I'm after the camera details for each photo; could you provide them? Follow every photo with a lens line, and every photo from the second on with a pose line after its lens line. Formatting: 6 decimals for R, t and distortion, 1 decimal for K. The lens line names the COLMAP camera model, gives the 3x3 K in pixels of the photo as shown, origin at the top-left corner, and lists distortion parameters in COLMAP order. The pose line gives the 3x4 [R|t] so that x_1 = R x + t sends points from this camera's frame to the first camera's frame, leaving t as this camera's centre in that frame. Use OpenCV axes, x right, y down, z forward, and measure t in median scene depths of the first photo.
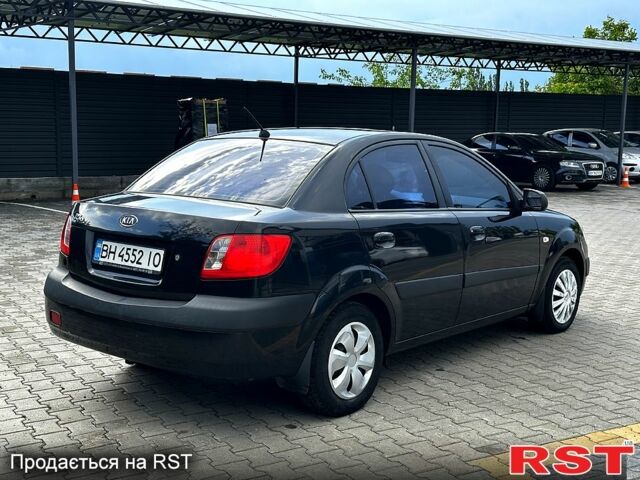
lens RADIAL K [[889.7, 0, 320.0], [0, 889.7, 240.0], [0, 0, 1]] dist [0.218414, -0.362968]
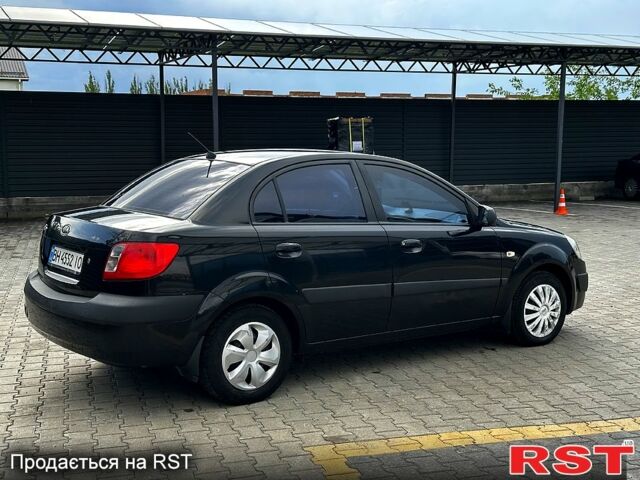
lens RADIAL K [[889.7, 0, 320.0], [0, 889.7, 240.0], [0, 0, 1]] dist [0.218414, -0.362968]
pose [[0.967521, 0.015773, -0.252297, 0.335674], [-0.019797, 0.999714, -0.013419, 0.001524], [0.252013, 0.017978, 0.967557, -0.060002]]
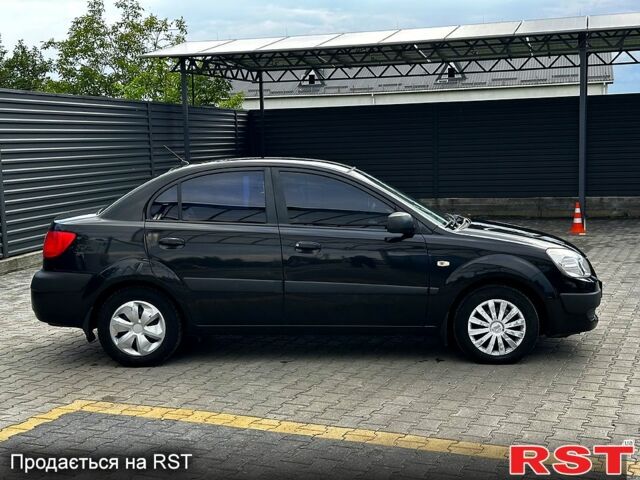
lens RADIAL K [[866.8, 0, 319.9], [0, 866.8, 288.1], [0, 0, 1]] dist [0.119176, -0.074247]
pose [[0.600318, 0.103982, -0.792973, 1.047754], [-0.075958, 0.994443, 0.072897, -0.037448], [0.796146, 0.016471, 0.604880, 0.346951]]
